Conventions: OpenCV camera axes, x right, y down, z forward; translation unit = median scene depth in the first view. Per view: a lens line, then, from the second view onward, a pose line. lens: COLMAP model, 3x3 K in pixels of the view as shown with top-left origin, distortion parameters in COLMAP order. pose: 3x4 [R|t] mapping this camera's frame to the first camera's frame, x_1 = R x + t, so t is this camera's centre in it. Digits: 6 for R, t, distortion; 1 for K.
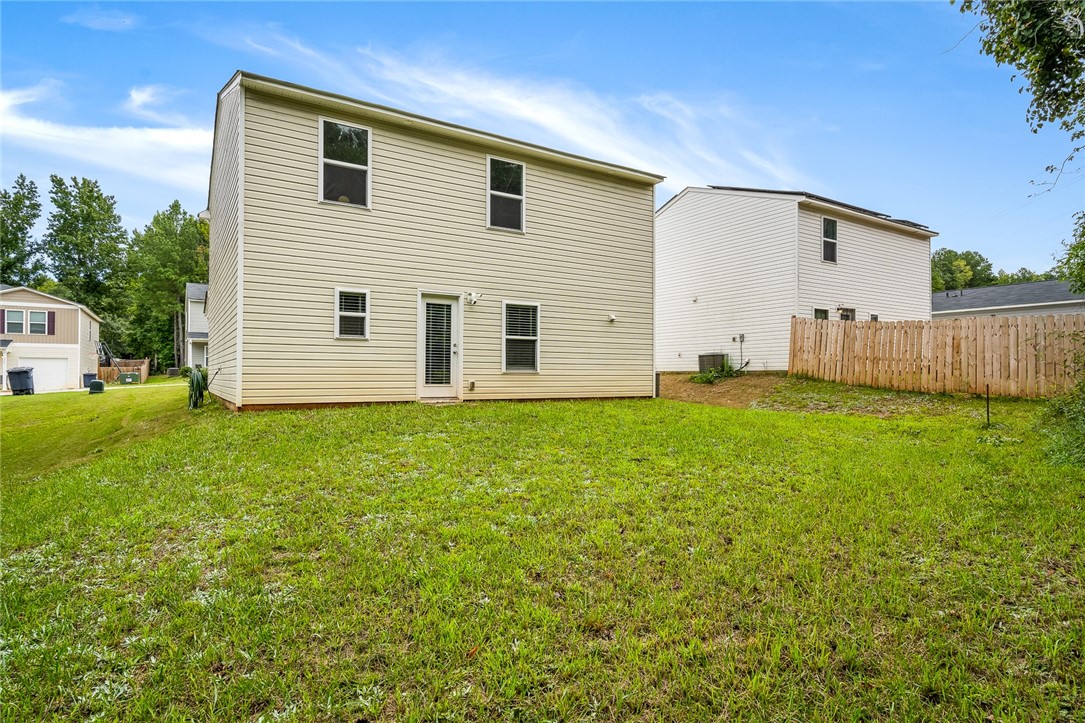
lens RADIAL K [[584.7, 0, 544.6], [0, 584.7, 362.1], [0, 0, 1]] dist [0.014063, -0.000210]
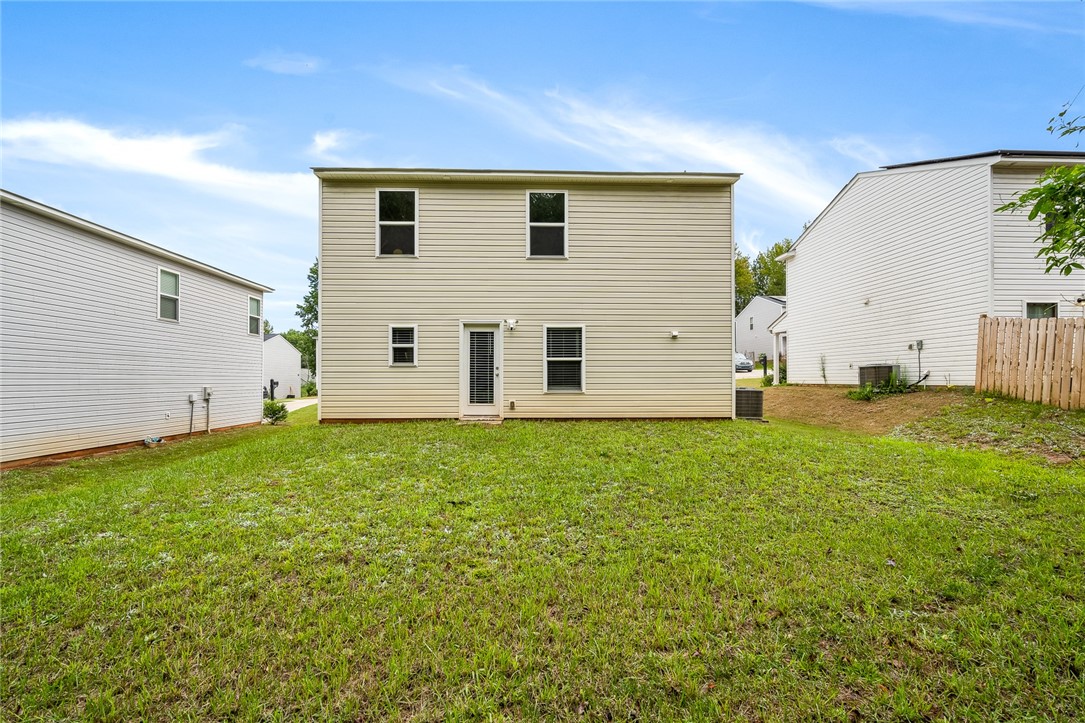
lens RADIAL K [[486.1, 0, 542.8], [0, 486.1, 368.0], [0, 0, 1]] dist [0.003421, 0.000881]
pose [[0.864575, -0.014950, -0.502281, 0.366681], [0.014882, 0.999881, -0.004144, -0.023088], [0.502283, -0.003892, 0.864694, 0.237275]]
